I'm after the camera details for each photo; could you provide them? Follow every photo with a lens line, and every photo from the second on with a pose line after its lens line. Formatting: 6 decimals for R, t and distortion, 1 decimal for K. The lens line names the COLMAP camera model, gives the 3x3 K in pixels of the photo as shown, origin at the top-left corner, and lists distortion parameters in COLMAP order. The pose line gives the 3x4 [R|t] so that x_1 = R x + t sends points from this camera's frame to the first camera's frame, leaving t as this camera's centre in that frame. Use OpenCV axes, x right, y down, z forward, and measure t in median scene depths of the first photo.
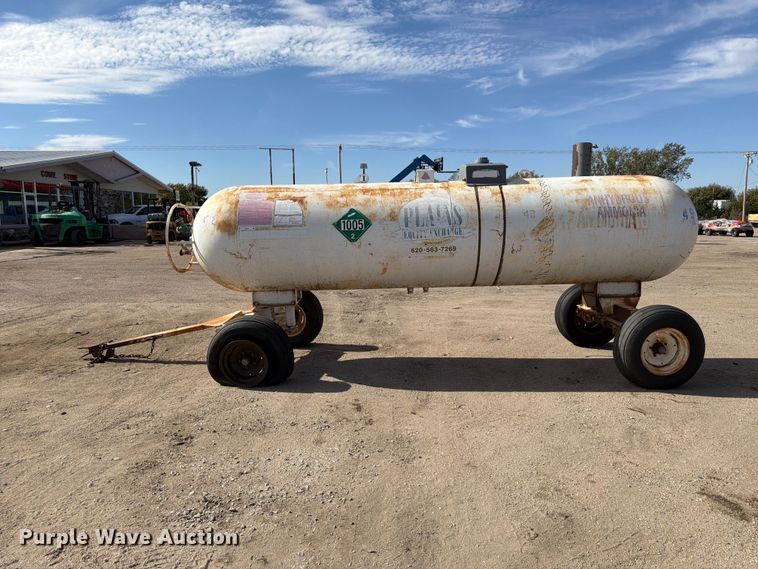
lens RADIAL K [[537.7, 0, 378.0], [0, 537.7, 282.0], [0, 0, 1]] dist [0.047501, -0.048667]
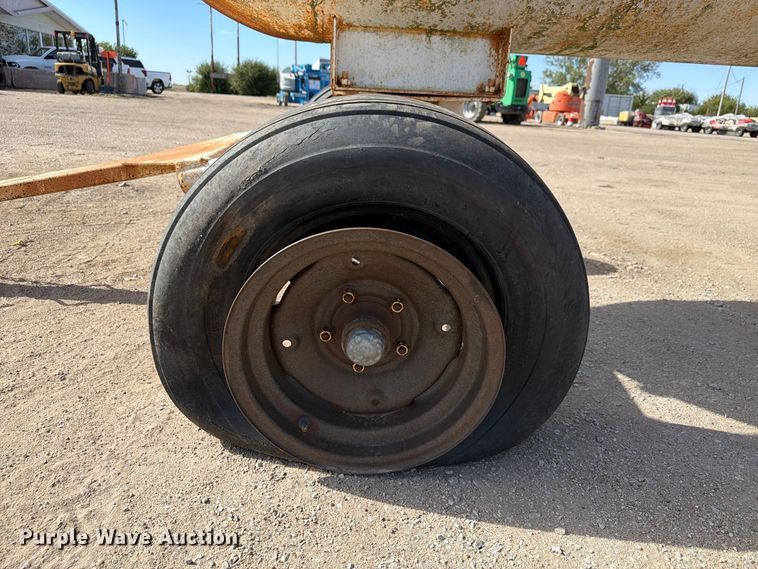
lens RADIAL K [[537.7, 0, 375.0], [0, 537.7, 279.4], [0, 0, 1]] dist [0.047501, -0.048667]
pose [[0.994077, 0.035779, 0.102620, -0.040927], [-0.054860, 0.980320, 0.189640, 0.014034], [-0.093815, -0.194147, 0.976476, 0.128509]]
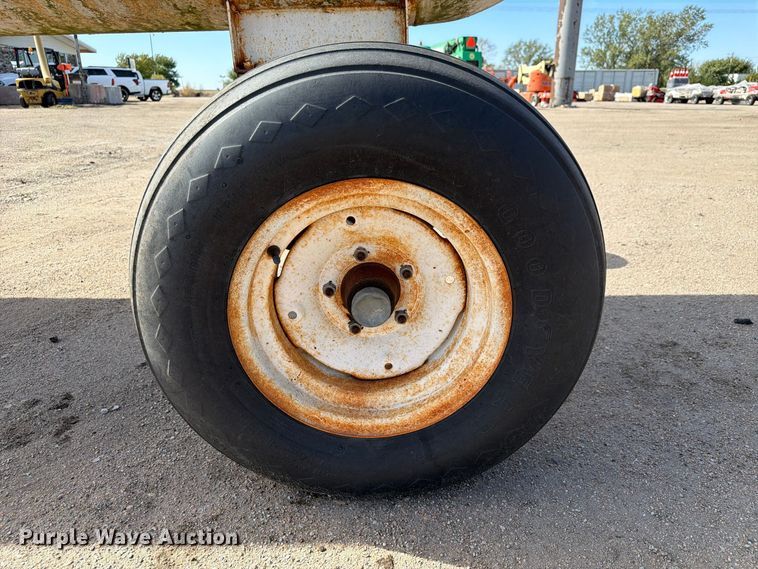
lens RADIAL K [[537.7, 0, 381.4], [0, 537.7, 283.2], [0, 0, 1]] dist [0.047501, -0.048667]
pose [[0.999968, -0.001595, 0.007821, 0.082420], [-0.000072, 0.977996, 0.208623, 0.012454], [-0.007982, -0.208617, 0.977965, 0.129139]]
